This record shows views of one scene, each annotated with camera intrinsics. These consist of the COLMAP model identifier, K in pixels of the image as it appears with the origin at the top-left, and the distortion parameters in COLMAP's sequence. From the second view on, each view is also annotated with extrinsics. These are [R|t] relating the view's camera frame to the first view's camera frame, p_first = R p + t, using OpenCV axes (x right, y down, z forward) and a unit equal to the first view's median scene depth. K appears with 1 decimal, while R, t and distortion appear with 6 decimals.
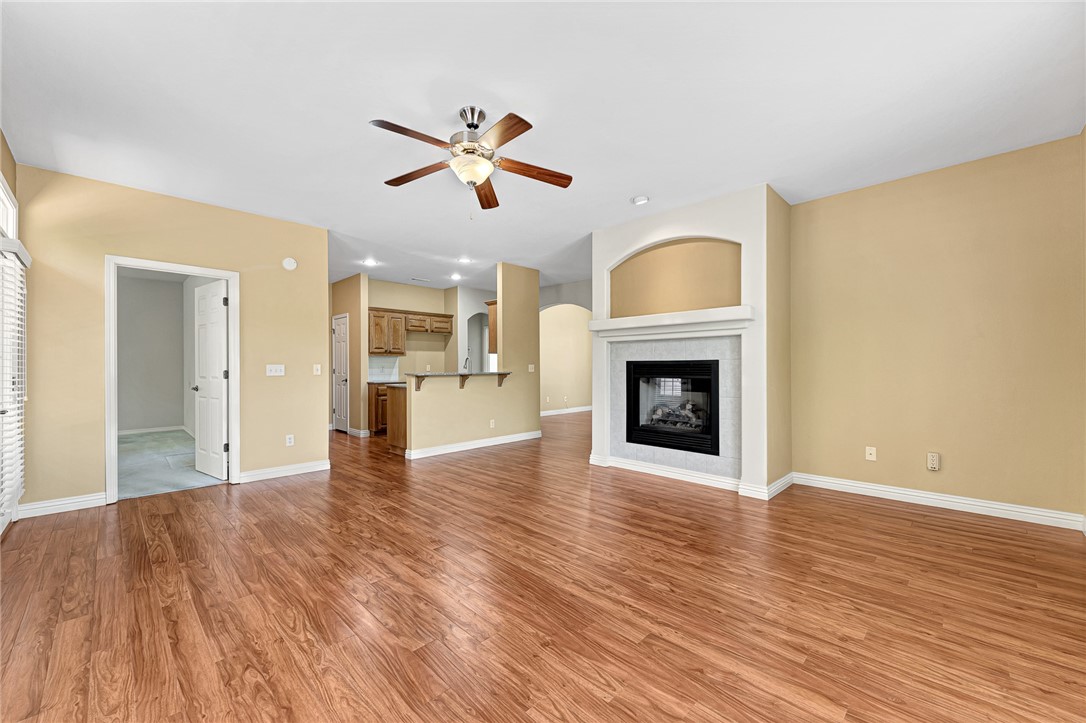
lens RADIAL K [[426.9, 0, 545.3], [0, 426.9, 363.2], [0, 0, 1]] dist [0.000745, -0.000251]
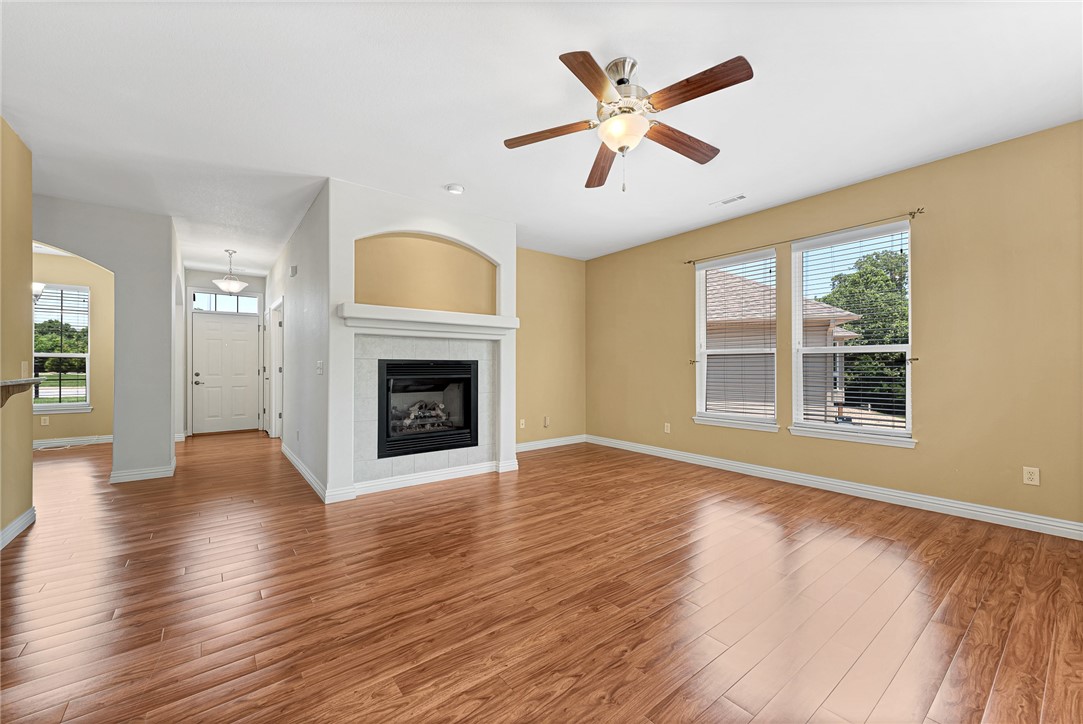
lens RADIAL K [[426.5, 0, 537.2], [0, 426.5, 362.5], [0, 0, 1]] dist [0.014899, -0.004798]
pose [[0.133884, 0.011233, 0.990933, -0.818461], [-0.006588, 0.999924, -0.010444, 0.010229], [-0.990975, -0.005130, 0.133947, 0.829374]]
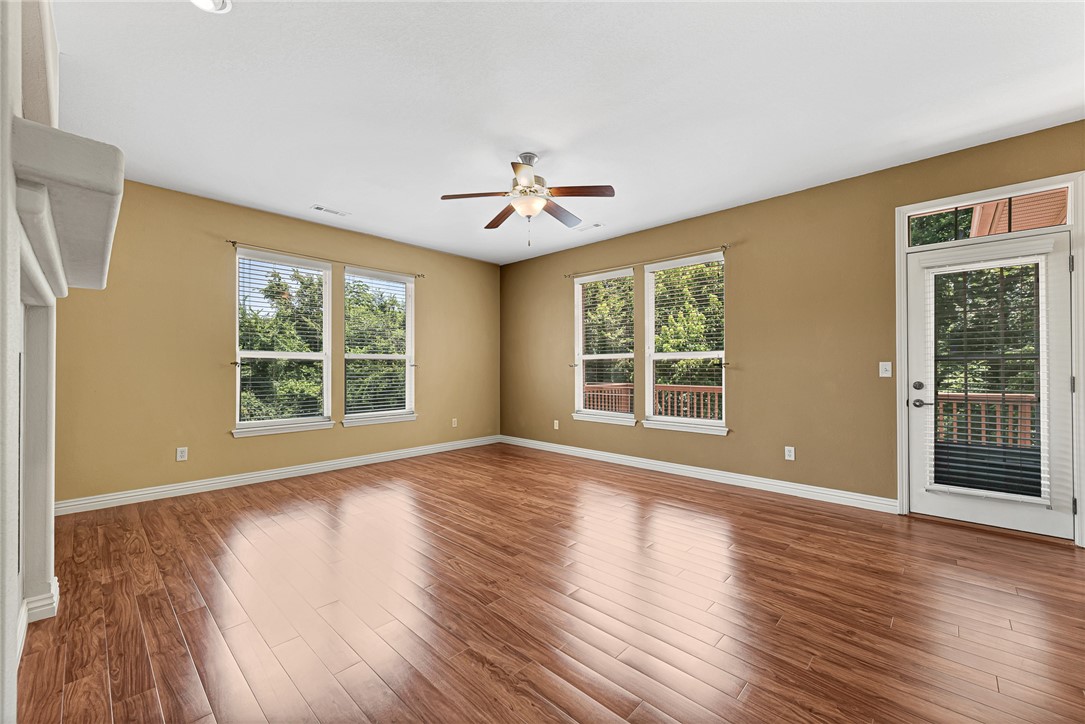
lens RADIAL K [[426.5, 0, 544.8], [0, 426.5, 363.7], [0, 0, 1]] dist [0.000745, -0.000251]
pose [[-0.999609, 0.004082, -0.027655, -0.143480], [0.004620, 0.999801, -0.019414, 0.015839], [0.027571, -0.019534, -0.999429, 1.737995]]
